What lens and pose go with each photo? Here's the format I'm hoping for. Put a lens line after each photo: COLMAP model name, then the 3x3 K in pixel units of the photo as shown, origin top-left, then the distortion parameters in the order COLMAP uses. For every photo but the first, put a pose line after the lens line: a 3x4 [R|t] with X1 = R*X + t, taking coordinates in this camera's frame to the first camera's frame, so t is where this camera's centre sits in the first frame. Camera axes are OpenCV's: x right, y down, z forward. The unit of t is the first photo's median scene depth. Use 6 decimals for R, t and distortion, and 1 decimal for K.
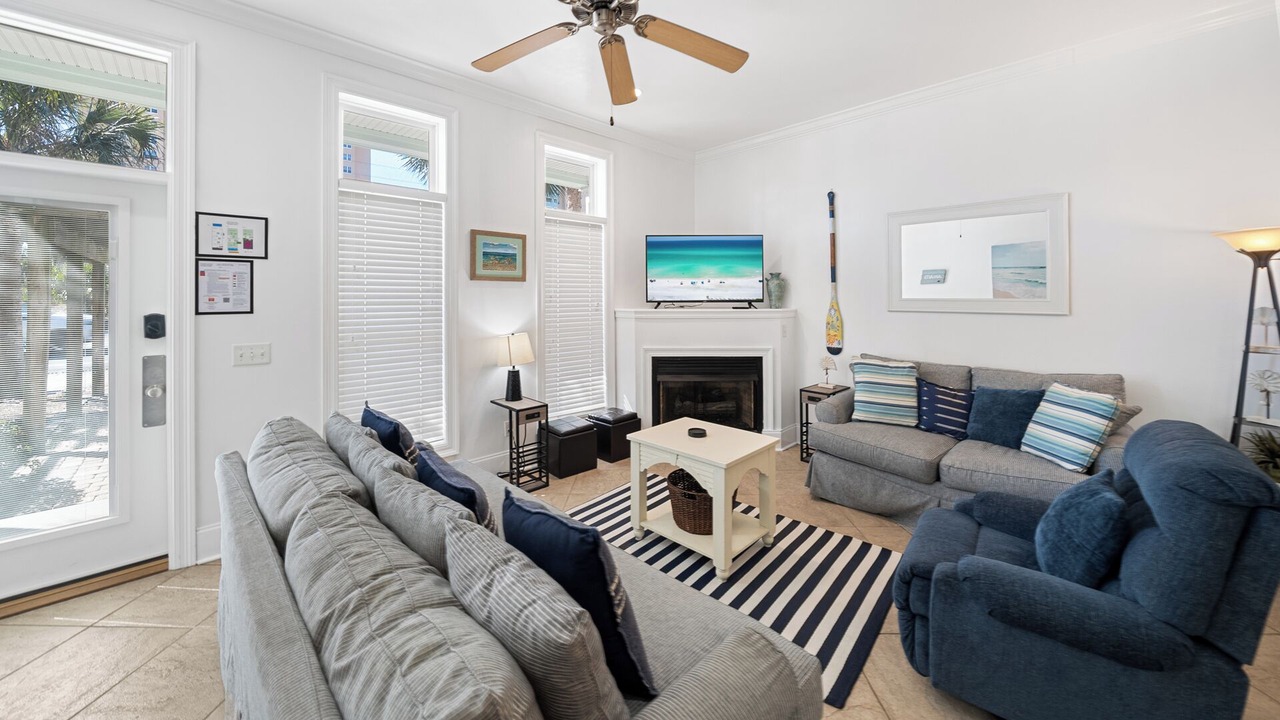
lens RADIAL K [[474.3, 0, 663.9], [0, 474.3, 283.1], [0, 0, 1]] dist [-0.000175, -0.000079]
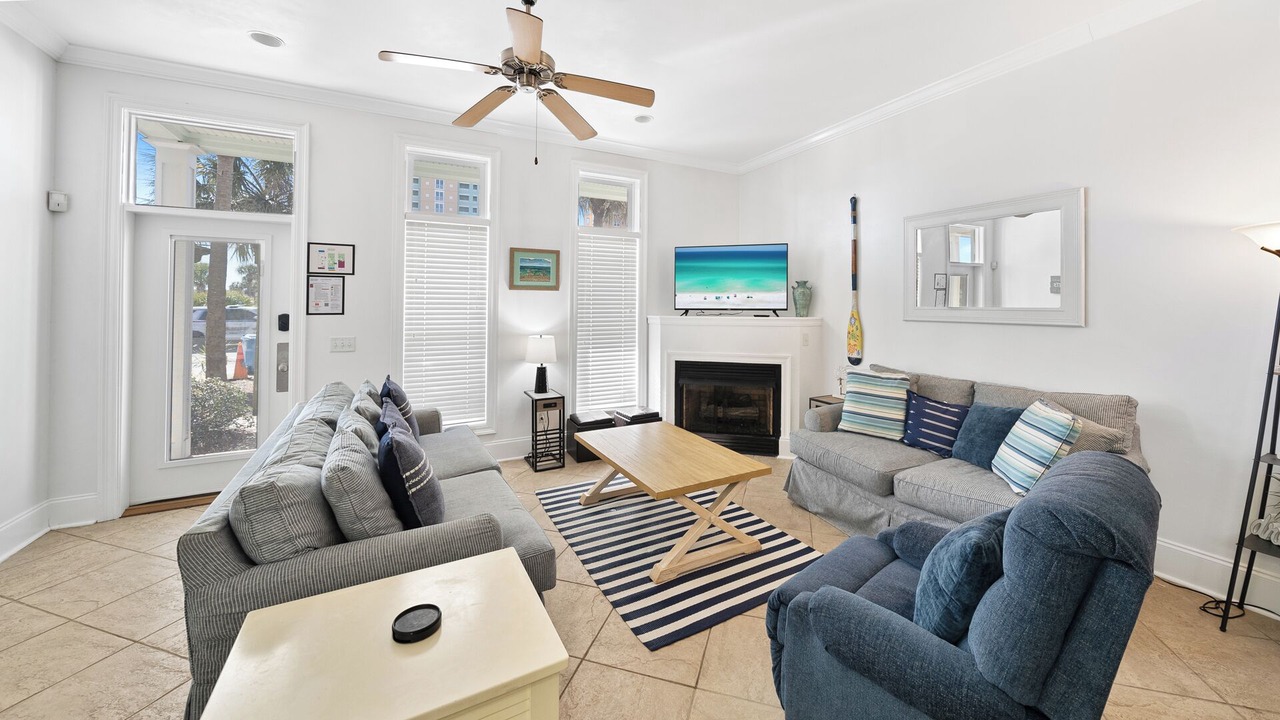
lens RADIAL K [[475.6, 0, 654.8], [0, 475.6, 287.2], [0, 0, 1]] dist [0.009423, 0.000113]
pose [[0.959995, -0.005734, -0.279959, 0.292743], [0.002697, 0.999933, -0.011235, 0.002084], [0.280004, 0.010030, 0.959946, -0.059416]]
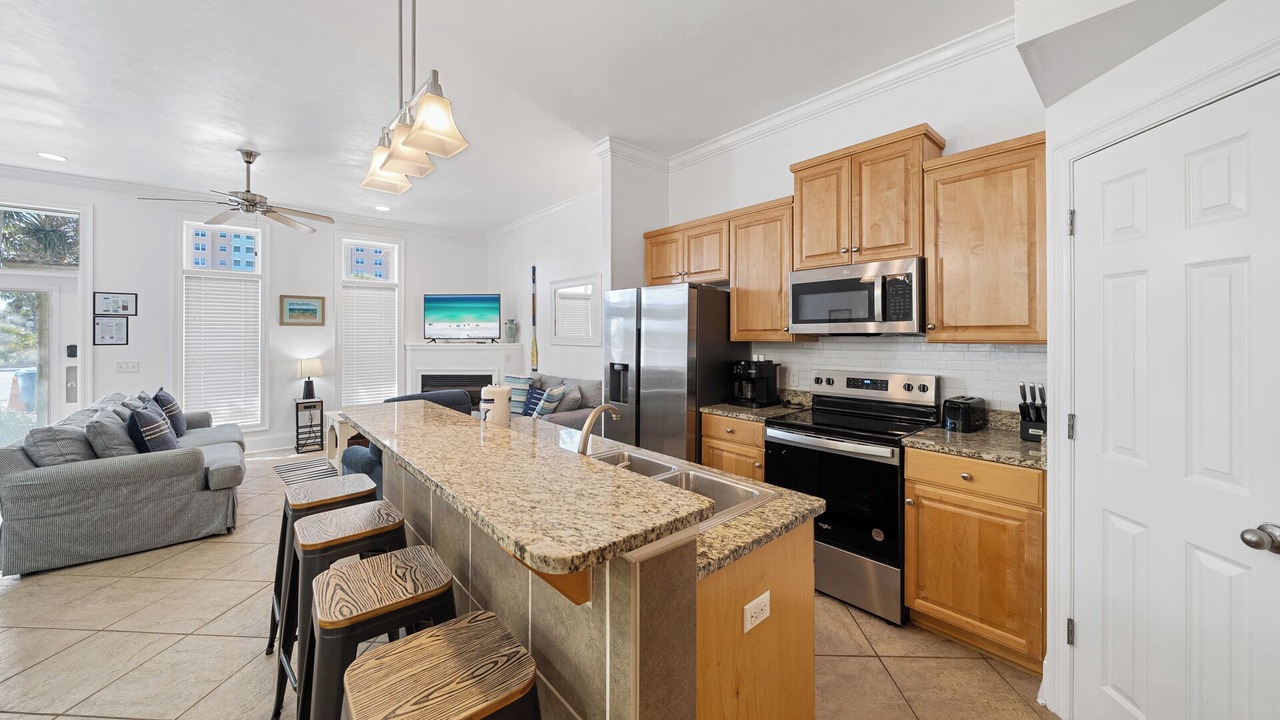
lens RADIAL K [[461.2, 0, 640.1], [0, 461.2, 322.4], [0, 0, 1]] dist [0.007970, -0.000089]
pose [[0.998831, -0.001835, -0.048300, 0.945559], [0.001923, 0.999997, 0.001764, -0.018098], [0.048297, -0.001854, 0.998831, -0.563203]]
